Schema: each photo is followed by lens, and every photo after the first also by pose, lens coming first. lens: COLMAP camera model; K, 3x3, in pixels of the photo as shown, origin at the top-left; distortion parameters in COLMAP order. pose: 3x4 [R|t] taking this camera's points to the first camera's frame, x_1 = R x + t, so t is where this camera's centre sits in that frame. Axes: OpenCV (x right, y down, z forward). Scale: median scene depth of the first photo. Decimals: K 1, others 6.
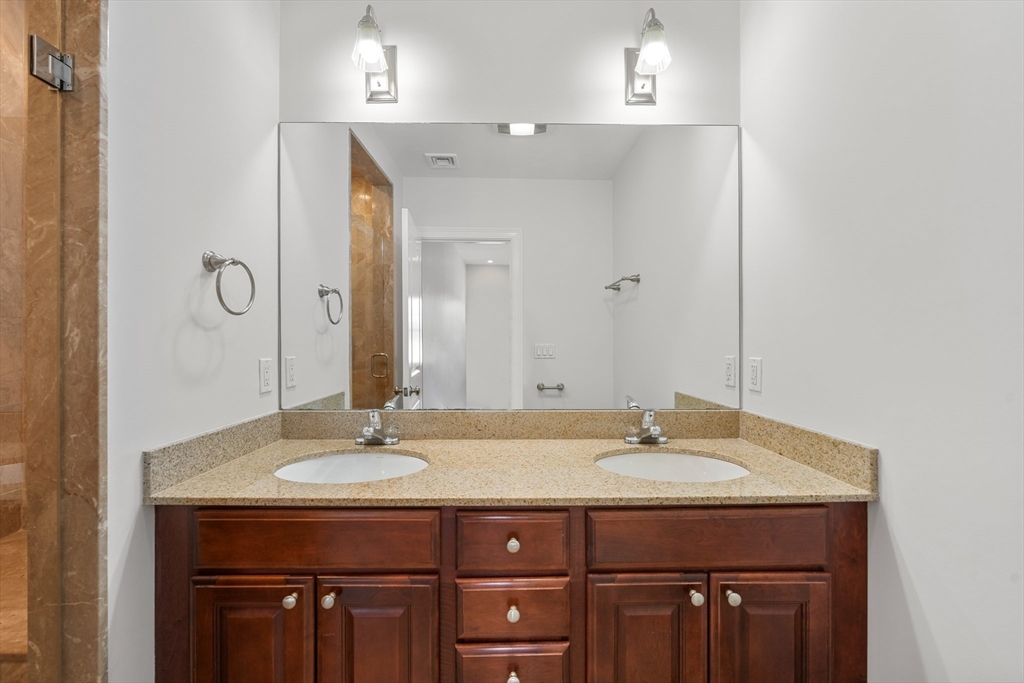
lens RADIAL K [[394.8, 0, 512.0], [0, 394.8, 341.5], [0, 0, 1]] dist [-0.000636, 0.000376]
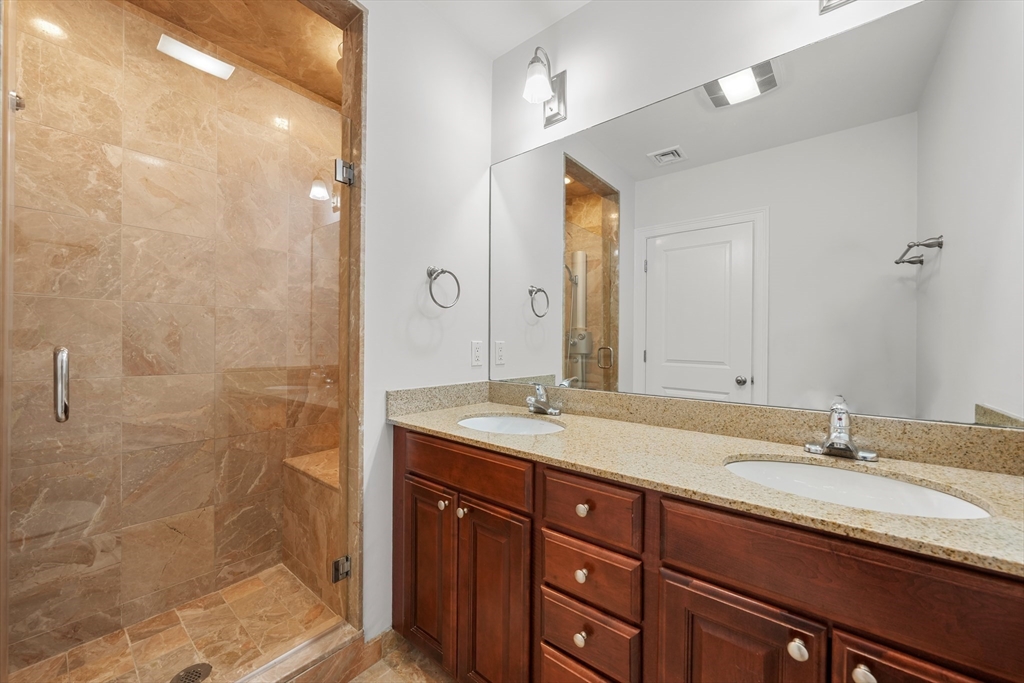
lens RADIAL K [[365.3, 0, 512.0], [0, 365.3, 341.5], [0, 0, 1]] dist [-0.000141, -0.000117]
pose [[0.790816, 0.008328, -0.611997, 0.415715], [-0.007020, 0.999965, 0.004537, 0.062773], [0.612014, 0.000709, 0.790847, 0.113177]]
